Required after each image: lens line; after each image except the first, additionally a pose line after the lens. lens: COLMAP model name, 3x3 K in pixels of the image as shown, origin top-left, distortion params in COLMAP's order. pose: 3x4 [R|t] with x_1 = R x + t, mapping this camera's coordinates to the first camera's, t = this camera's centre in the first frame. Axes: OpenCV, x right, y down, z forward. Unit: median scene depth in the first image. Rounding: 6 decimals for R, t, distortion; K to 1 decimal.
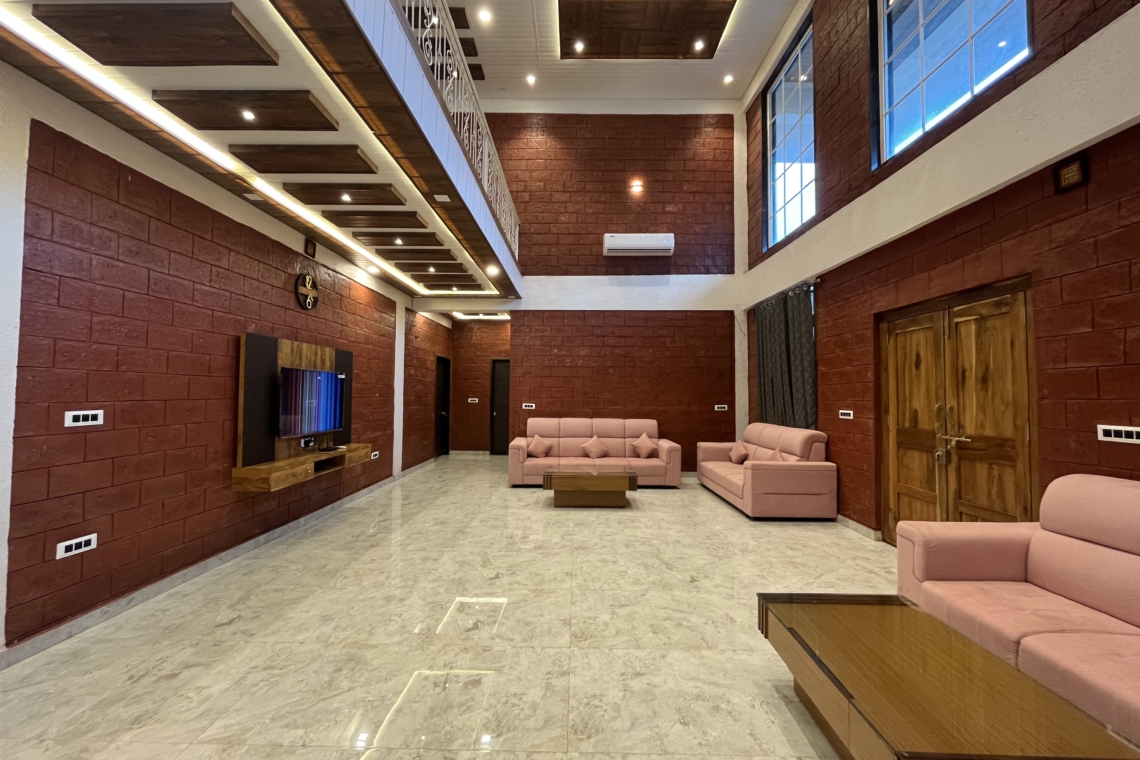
lens RADIAL K [[460.8, 0, 569.1], [0, 460.8, 377.4], [0, 0, 1]] dist [-0.002518, -0.000116]
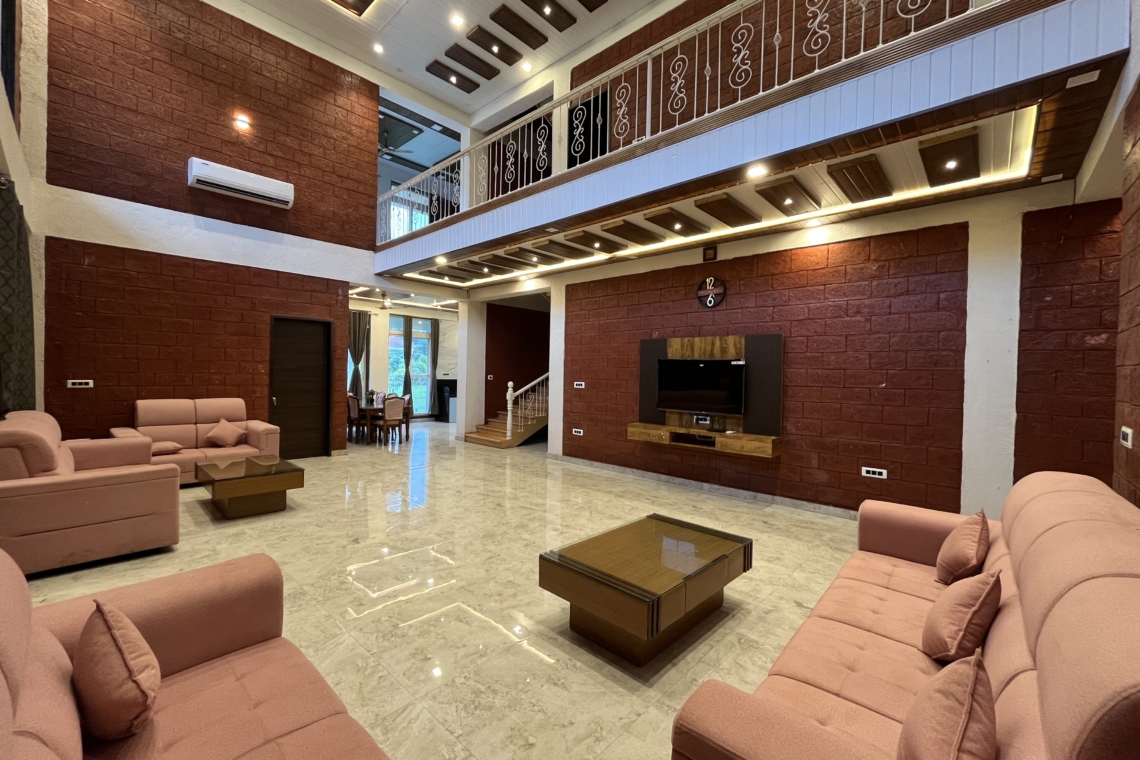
lens RADIAL K [[460.8, 0, 569.1], [0, 460.8, 377.4], [0, 0, 1]] dist [-0.002518, -0.000116]
pose [[-0.670406, -0.014935, -0.741844, 0.631847], [-0.000658, 0.999809, -0.019533, 0.063190], [0.741994, -0.012607, -0.670288, 1.789502]]
